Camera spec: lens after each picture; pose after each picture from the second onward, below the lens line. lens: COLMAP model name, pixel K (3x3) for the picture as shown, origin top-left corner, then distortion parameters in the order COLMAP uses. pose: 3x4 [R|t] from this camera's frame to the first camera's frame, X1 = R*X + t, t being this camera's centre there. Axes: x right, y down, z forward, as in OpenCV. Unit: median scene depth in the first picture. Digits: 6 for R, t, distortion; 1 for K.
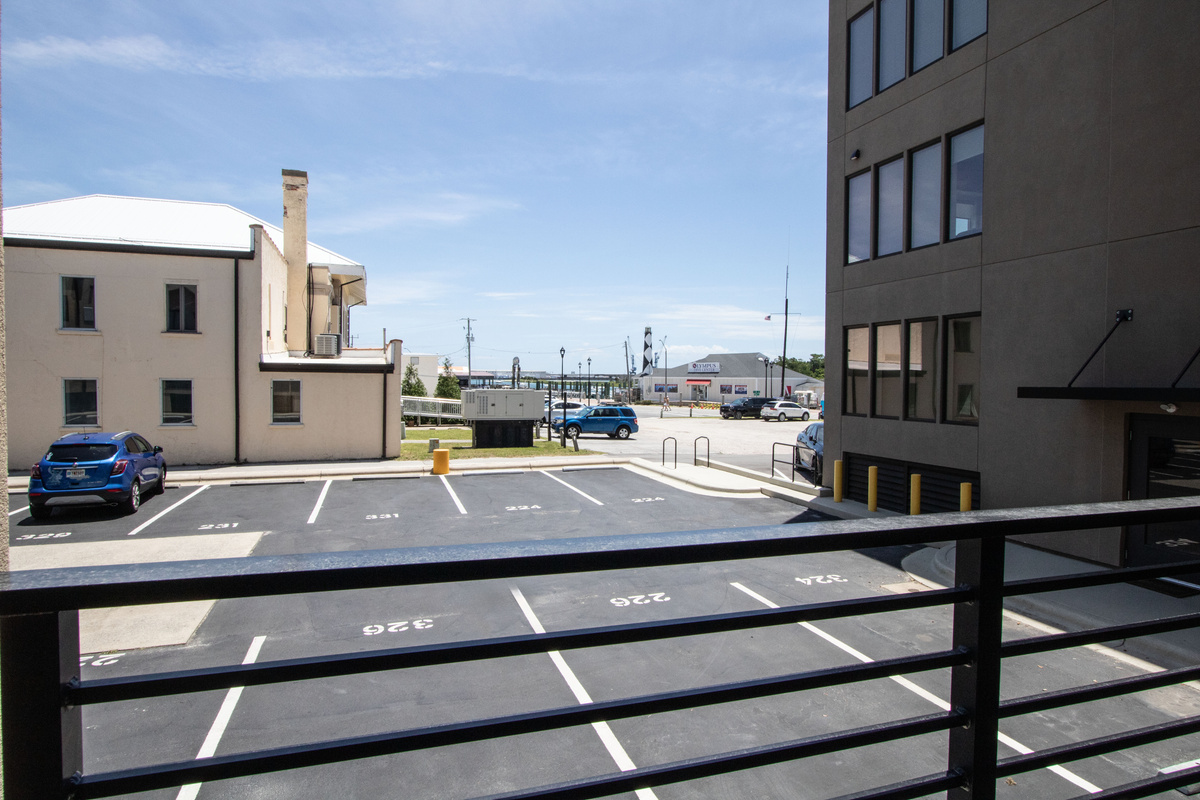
lens RADIAL K [[669.3, 0, 593.9], [0, 669.3, 395.2], [0, 0, 1]] dist [-0.010243, 0.001393]
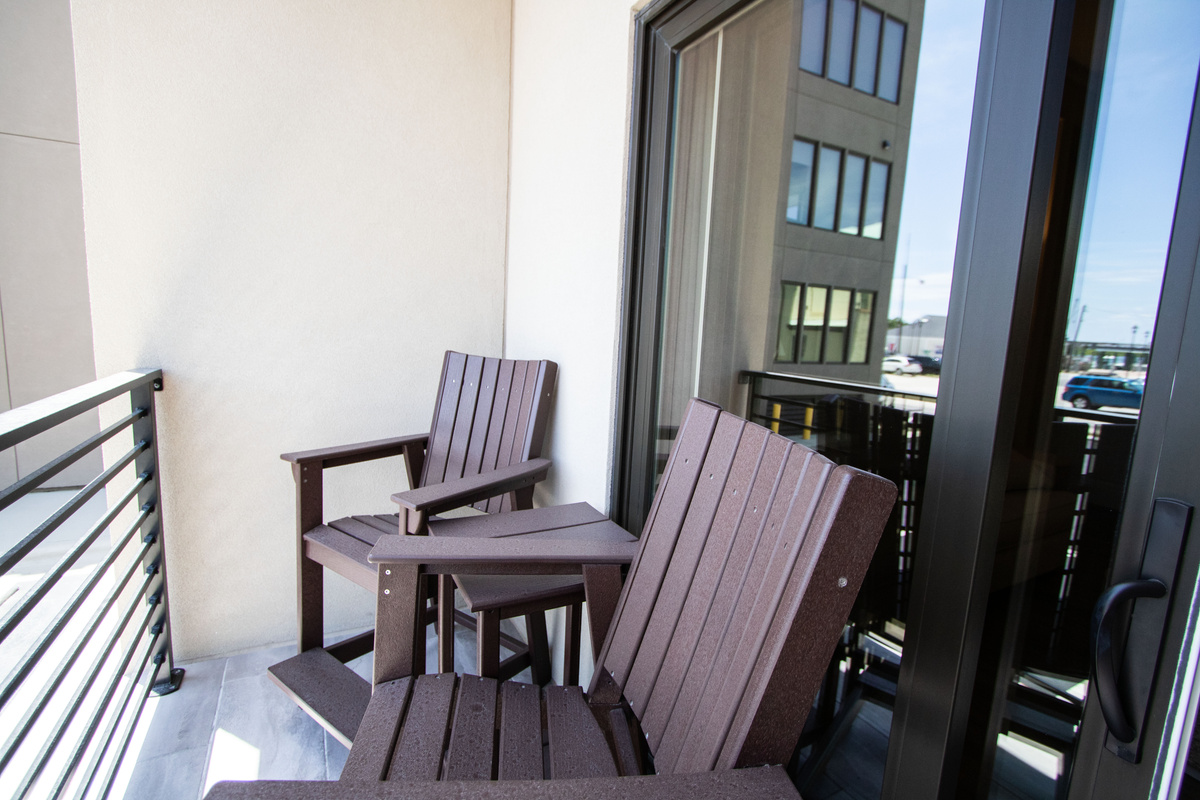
lens RADIAL K [[548.3, 0, 595.5], [0, 548.3, 398.2], [0, 0, 1]] dist [-0.013296, 0.000789]
pose [[-0.166576, -0.150425, 0.974487, -0.509854], [-0.020806, 0.988611, 0.149049, -0.046359], [-0.985809, 0.004553, -0.167809, 1.595501]]
